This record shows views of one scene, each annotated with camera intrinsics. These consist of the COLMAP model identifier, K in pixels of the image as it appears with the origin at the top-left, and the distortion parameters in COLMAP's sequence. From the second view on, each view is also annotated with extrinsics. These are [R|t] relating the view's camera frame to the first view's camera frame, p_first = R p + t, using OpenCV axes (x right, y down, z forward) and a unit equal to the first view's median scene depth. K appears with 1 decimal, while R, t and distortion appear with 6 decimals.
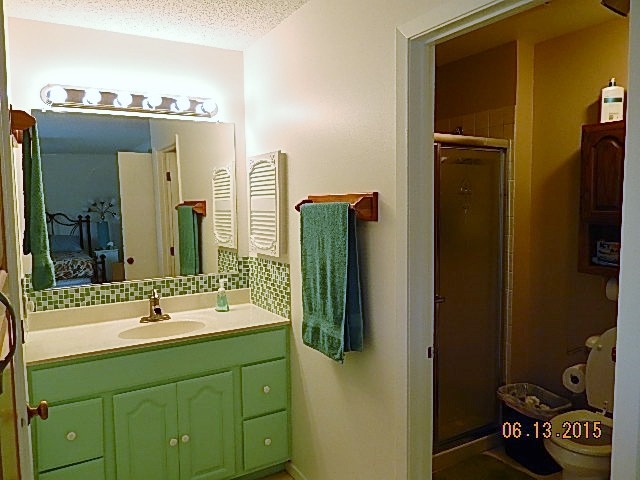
lens RADIAL K [[484.0, 0, 320.5], [0, 484.0, 240.4], [0, 0, 1]] dist [-0.002889, -0.002693]
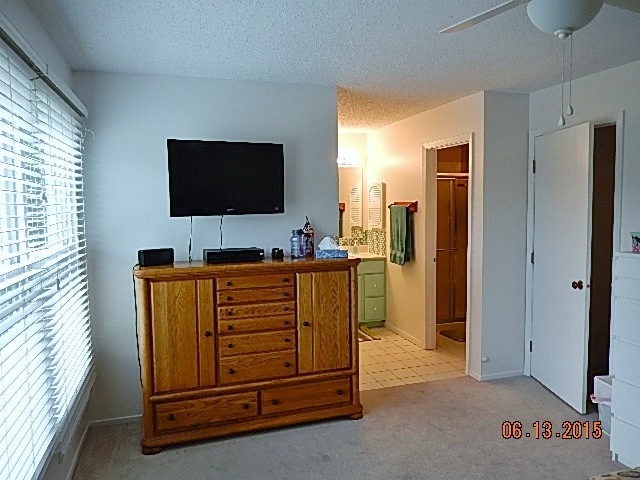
lens RADIAL K [[484.0, 0, 321.2], [0, 484.0, 239.5], [0, 0, 1]] dist [-0.002889, -0.002693]
pose [[0.973319, 0.015759, -0.228914, 0.175332], [-0.015155, 0.999875, 0.004396, 0.087921], [0.228955, -0.000809, 0.973437, -1.404131]]
